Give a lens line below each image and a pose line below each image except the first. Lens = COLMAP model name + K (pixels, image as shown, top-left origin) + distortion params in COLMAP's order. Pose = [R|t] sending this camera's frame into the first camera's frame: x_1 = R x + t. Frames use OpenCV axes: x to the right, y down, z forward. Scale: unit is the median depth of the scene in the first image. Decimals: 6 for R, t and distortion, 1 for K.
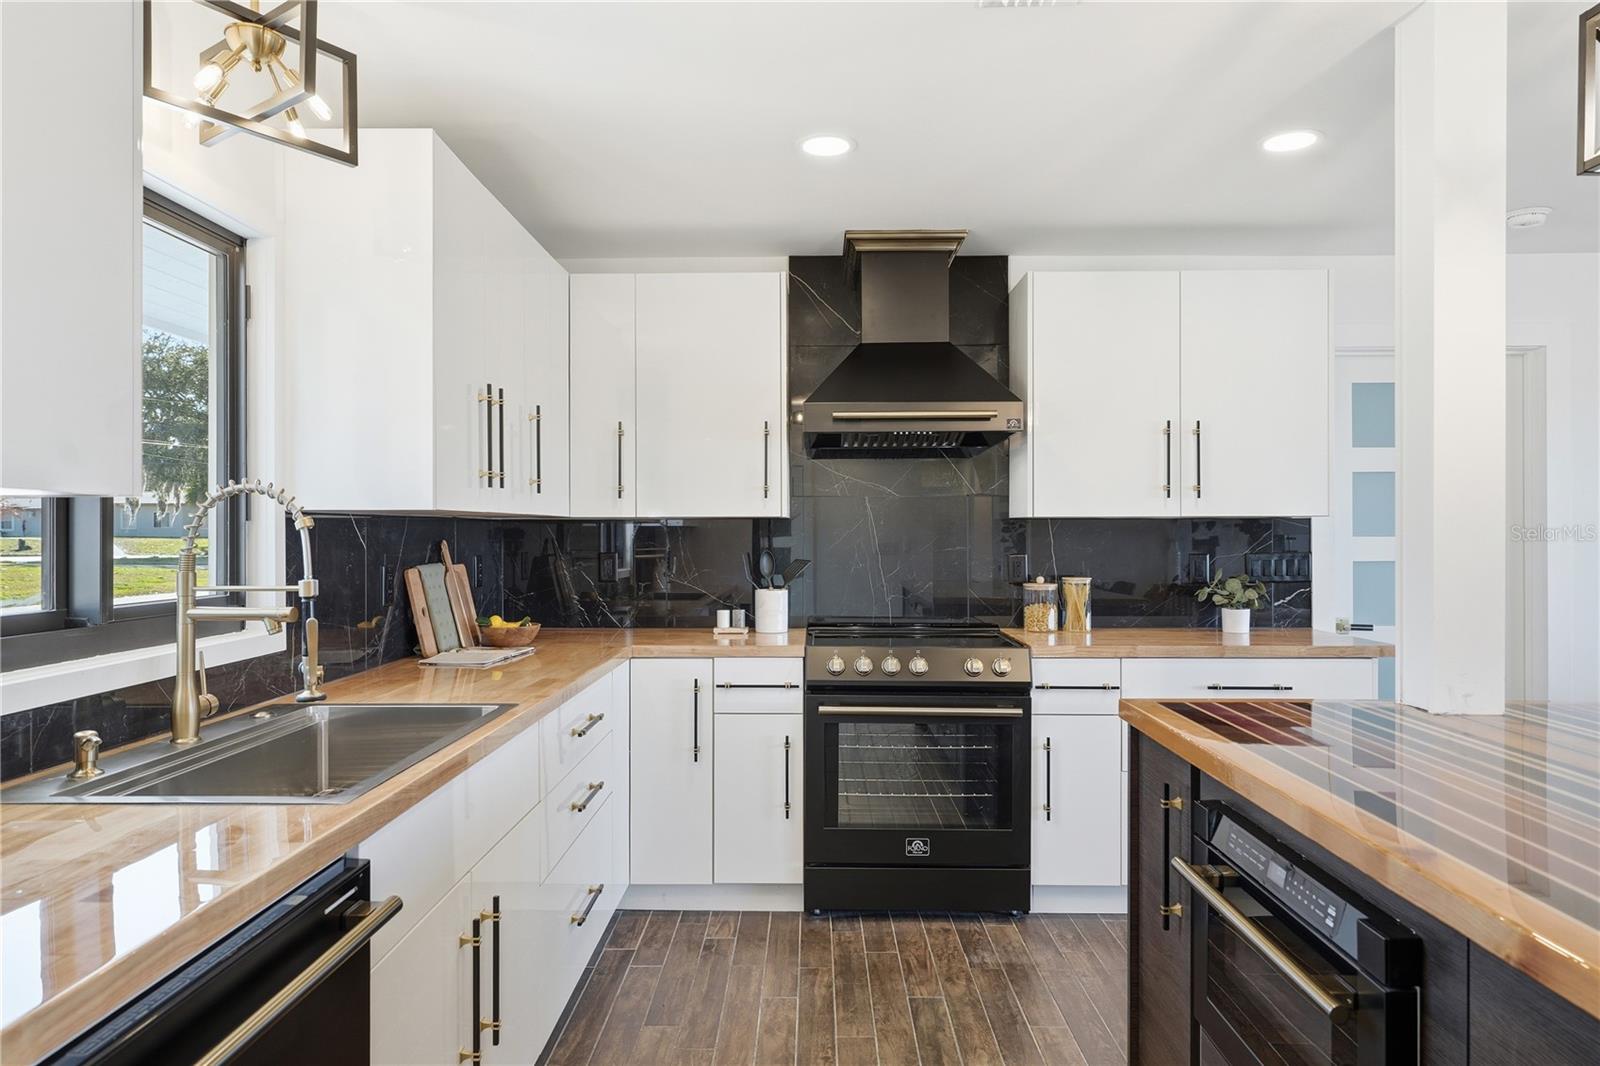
lens RADIAL K [[1015.9, 0, 798.4], [0, 1015.9, 525.9], [0, 0, 1]] dist [-0.000663, -0.000576]
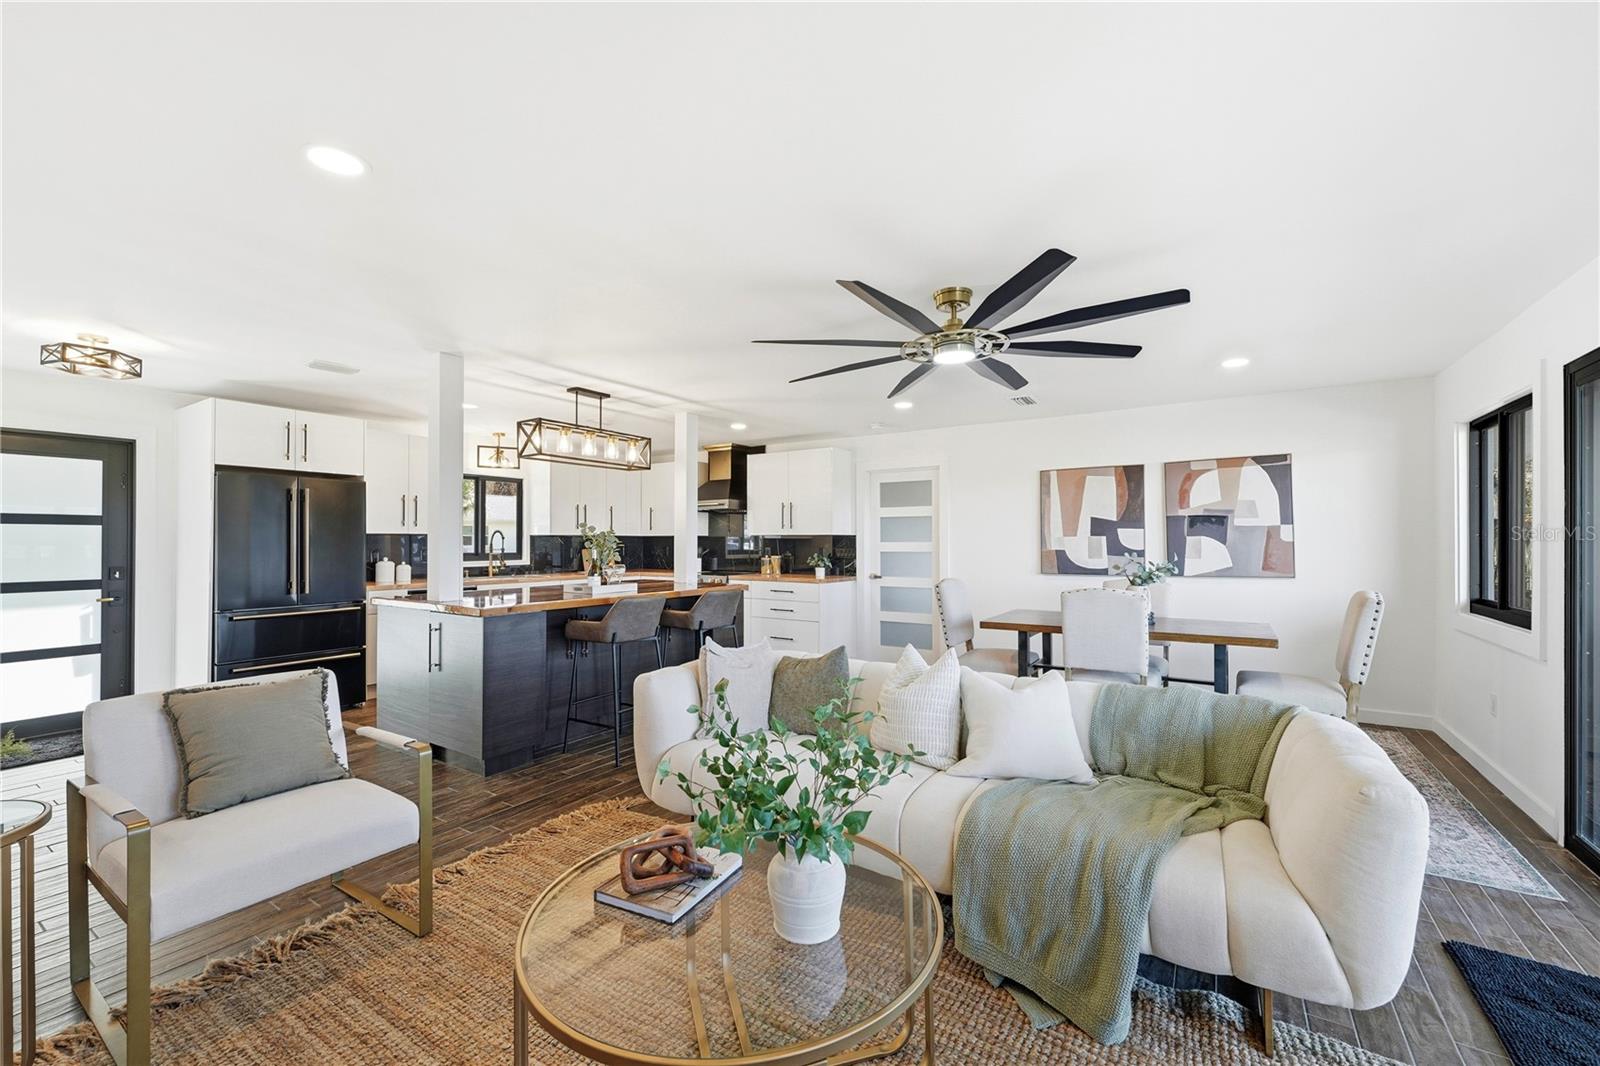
lens RADIAL K [[642.3, 0, 796.5], [0, 642.3, 535.3], [0, 0, 1]] dist [-0.000077, 0.000092]
pose [[0.845089, -0.003613, -0.534614, 1.489135], [0.002101, 0.999992, -0.003438, -0.002221], [0.534622, 0.001782, 0.845089, -0.602513]]
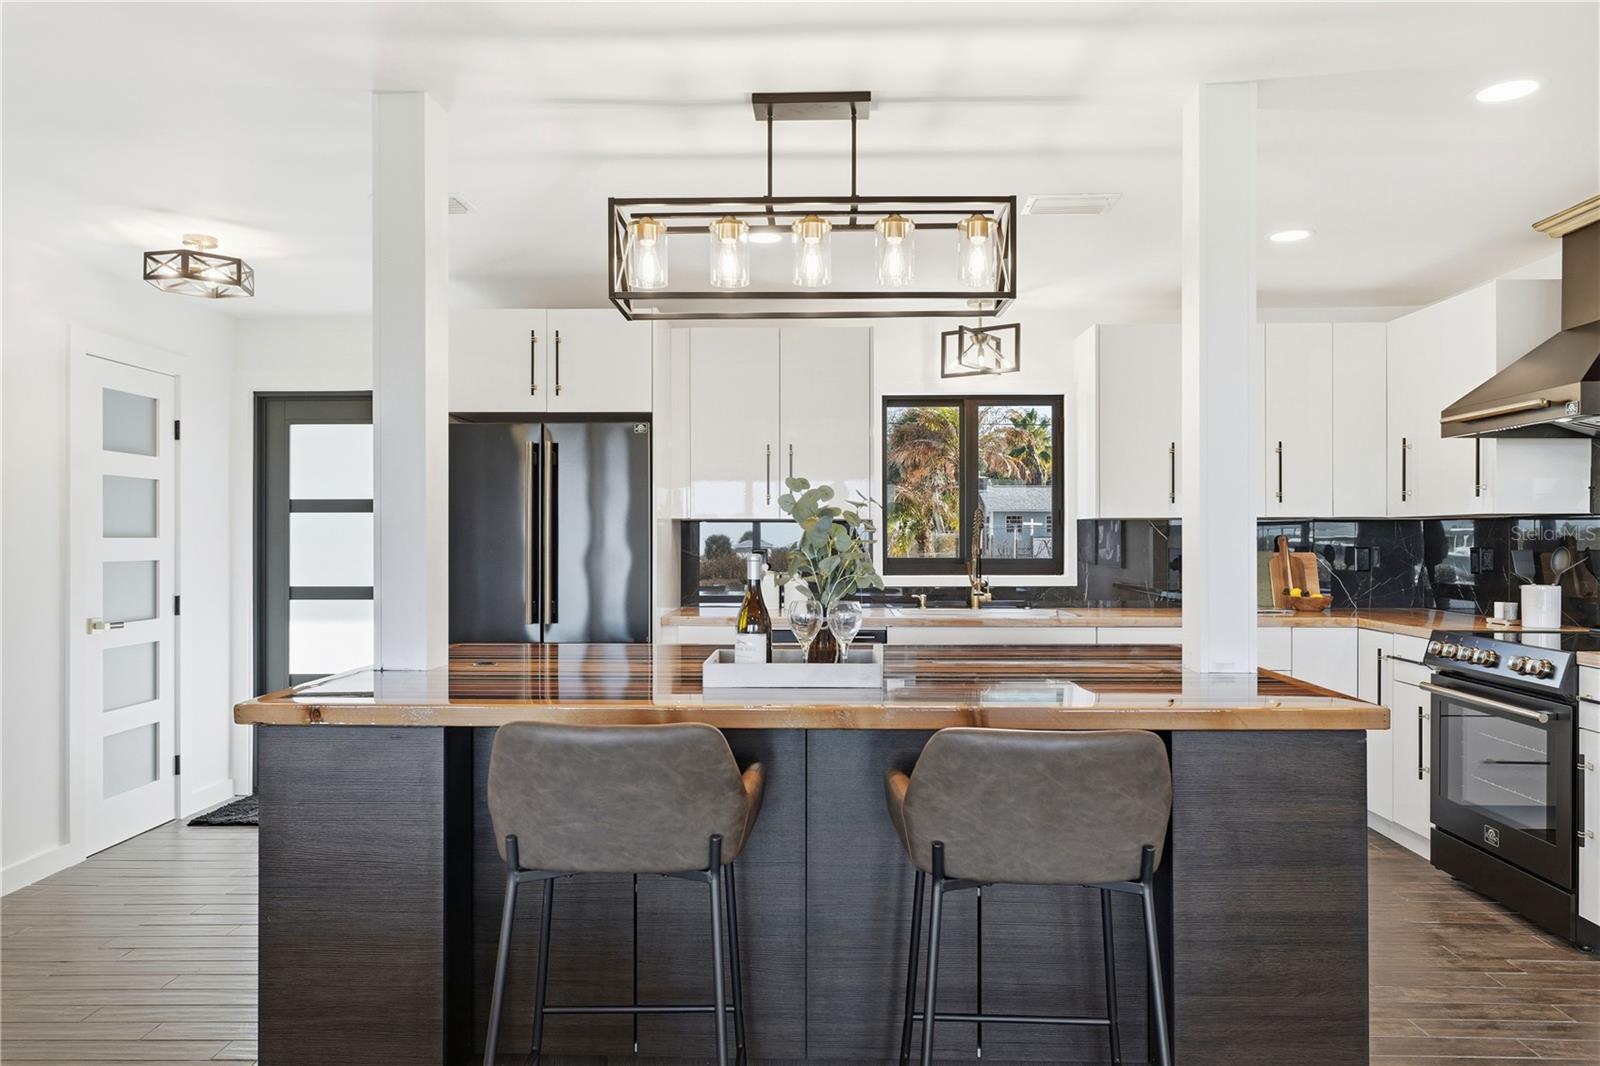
lens RADIAL K [[1067.3, 0, 800.0], [0, 1067.3, 533.0], [0, 0, 1]] dist [-0.003052, -0.001782]
pose [[-0.012363, -0.004094, -0.999915, 1.178975], [0.006708, 0.999969, -0.004177, 0.011518], [0.999901, -0.006759, -0.012335, 0.314066]]
